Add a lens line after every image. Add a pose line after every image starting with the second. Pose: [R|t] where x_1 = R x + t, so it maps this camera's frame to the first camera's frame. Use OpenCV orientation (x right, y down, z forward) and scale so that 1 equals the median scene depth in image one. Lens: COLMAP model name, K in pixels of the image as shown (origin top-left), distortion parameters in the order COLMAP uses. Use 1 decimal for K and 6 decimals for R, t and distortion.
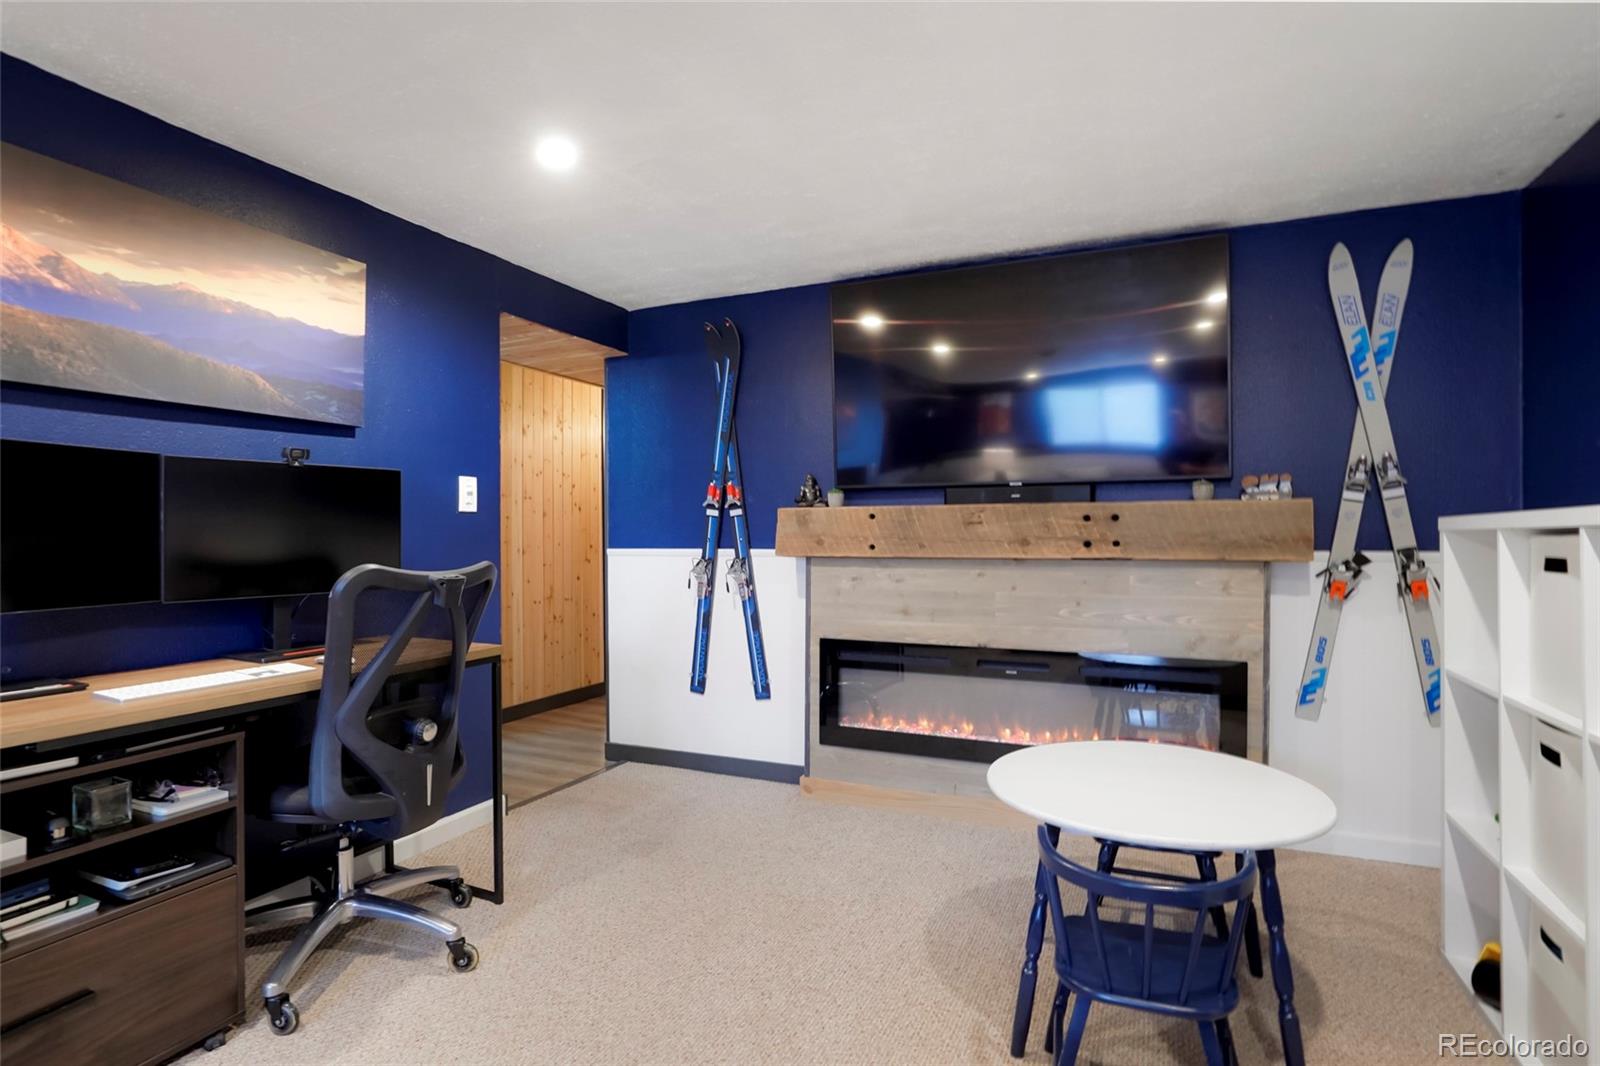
lens RADIAL K [[796.5, 0, 804.4], [0, 796.5, 527.9], [0, 0, 1]] dist [-0.031796, 0.009667]
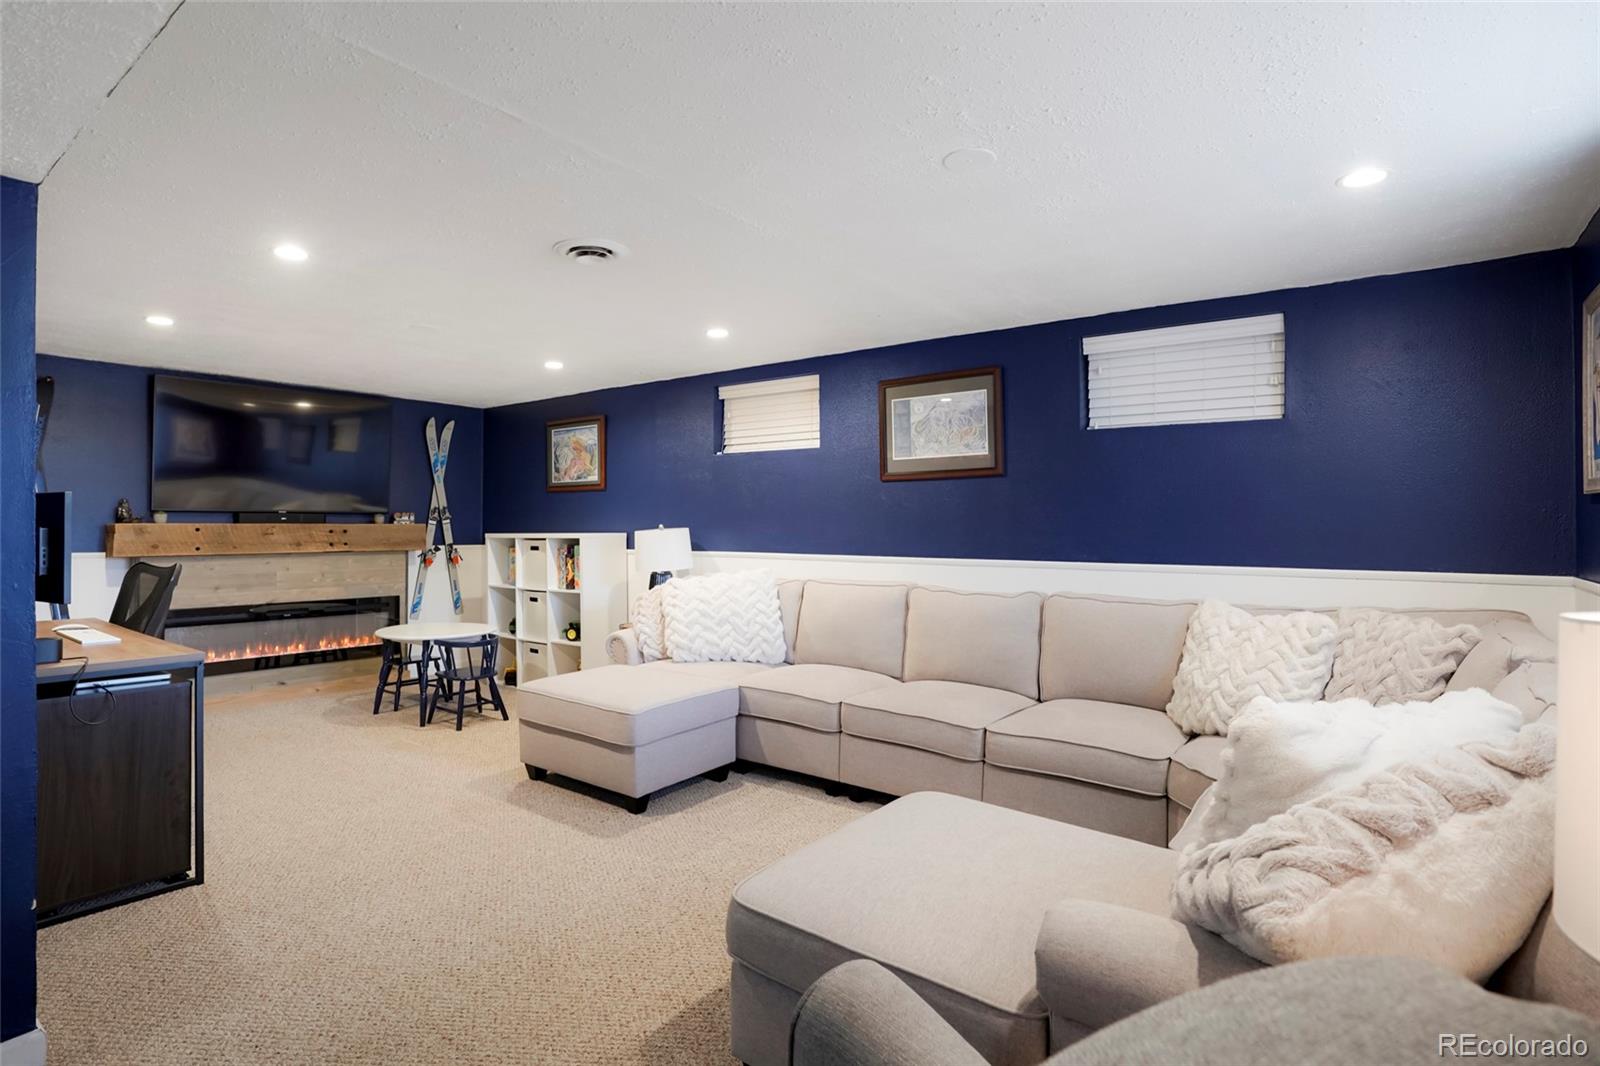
lens RADIAL K [[796.5, 0, 789.6], [0, 796.5, 516.3], [0, 0, 1]] dist [-0.031796, 0.009667]
pose [[0.232512, 0.014771, 0.972481, -1.355296], [-0.009065, 0.999874, -0.013020, -0.036770], [-0.972551, -0.005789, 0.232616, -0.597482]]
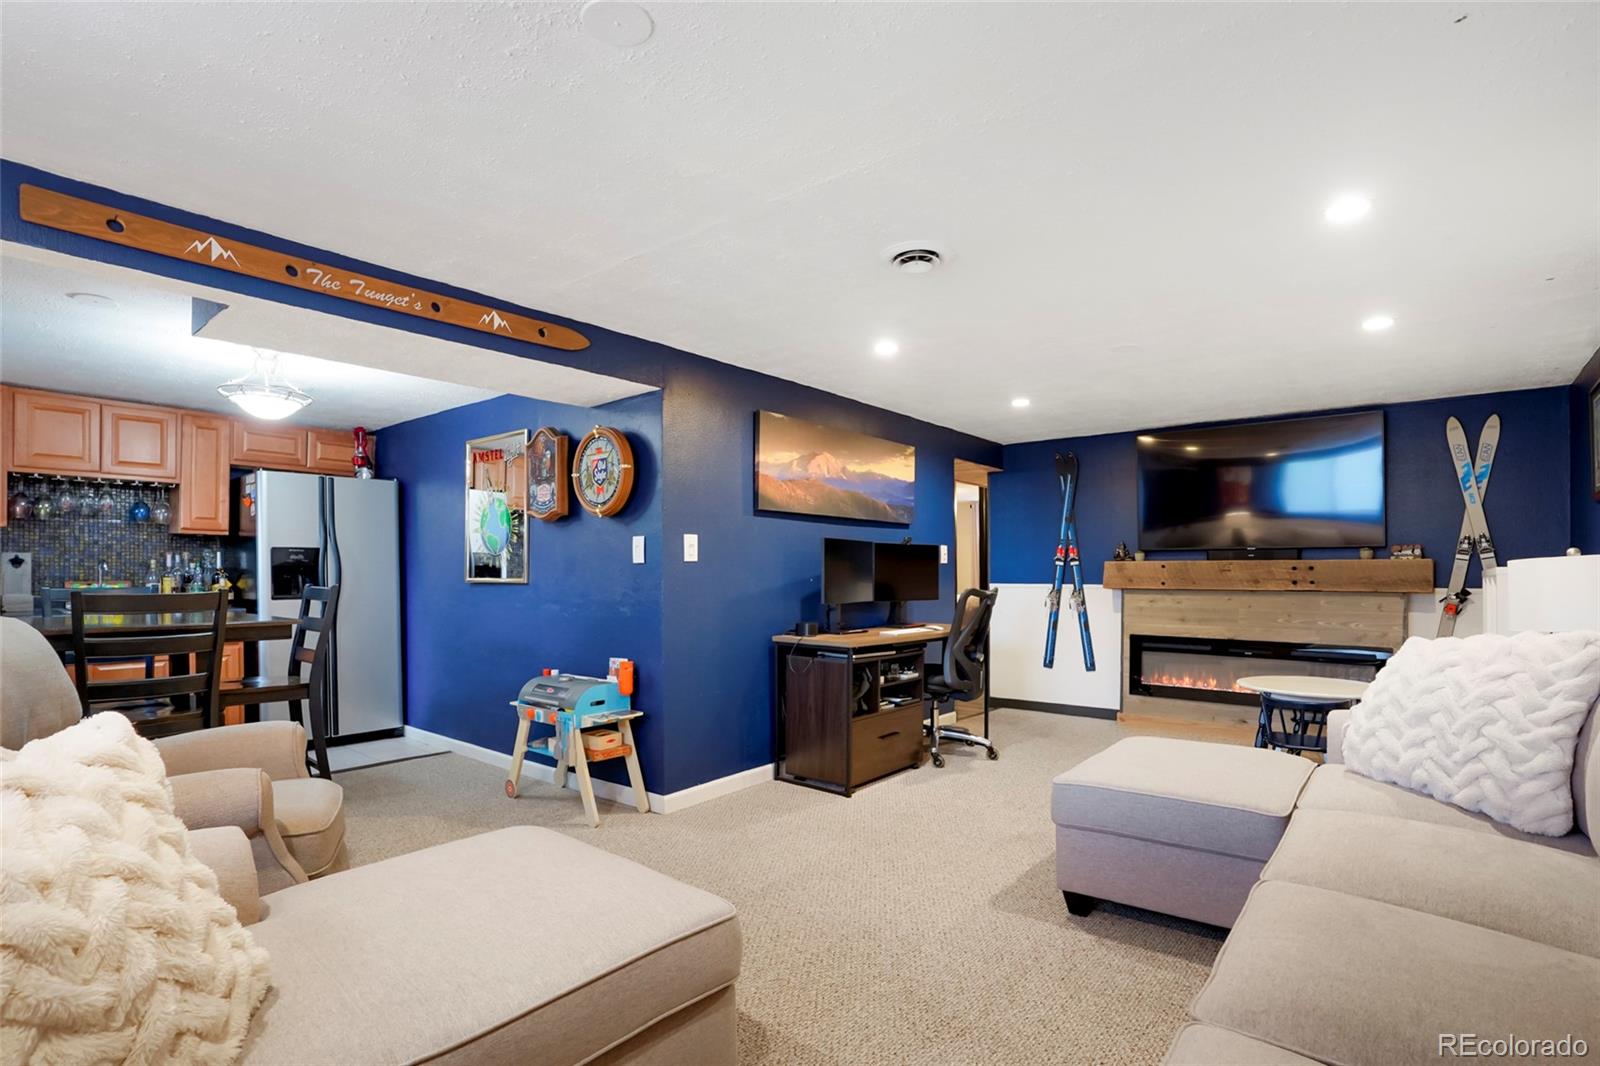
lens RADIAL K [[796.5, 0, 789.5], [0, 796.5, 574.7], [0, 0, 1]] dist [-0.031796, 0.009667]
pose [[0.963128, 0.006932, -0.268955, -0.287270], [-0.004827, 0.999952, 0.008485, -0.008256], [0.269001, -0.006874, 0.963115, -1.100121]]
